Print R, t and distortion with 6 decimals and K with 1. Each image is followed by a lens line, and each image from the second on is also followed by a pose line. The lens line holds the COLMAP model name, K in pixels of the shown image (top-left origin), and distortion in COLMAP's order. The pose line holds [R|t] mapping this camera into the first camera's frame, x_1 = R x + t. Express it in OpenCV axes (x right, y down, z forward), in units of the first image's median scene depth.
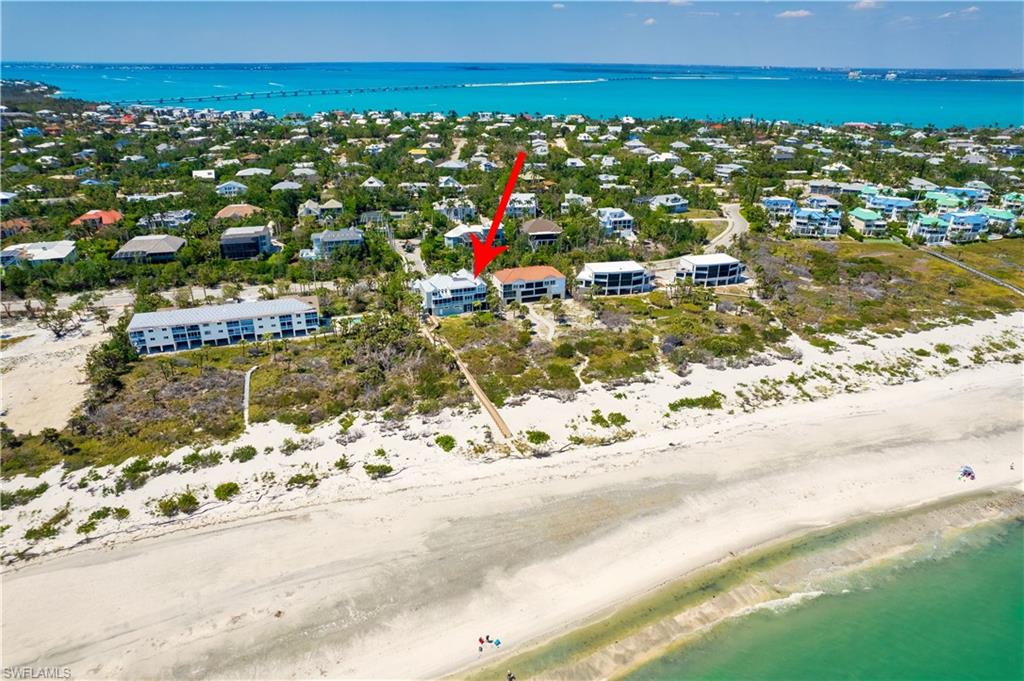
lens RADIAL K [[650.2, 0, 511.4], [0, 650.2, 342.2], [0, 0, 1]] dist [-0.002958, 0.000502]
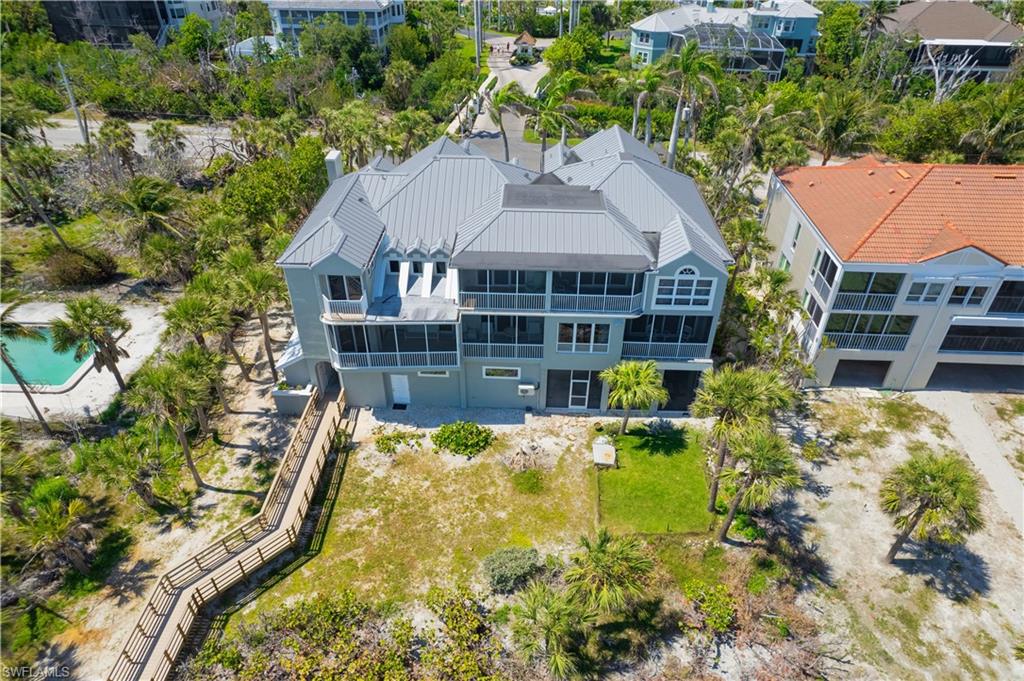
lens RADIAL K [[650.2, 0, 515.7], [0, 650.2, 340.7], [0, 0, 1]] dist [-0.002958, 0.000502]
pose [[0.934430, 0.206340, -0.290284, -0.037147], [-0.143442, 0.964081, 0.223545, -0.098333], [0.325984, -0.167248, 0.930464, 0.860242]]
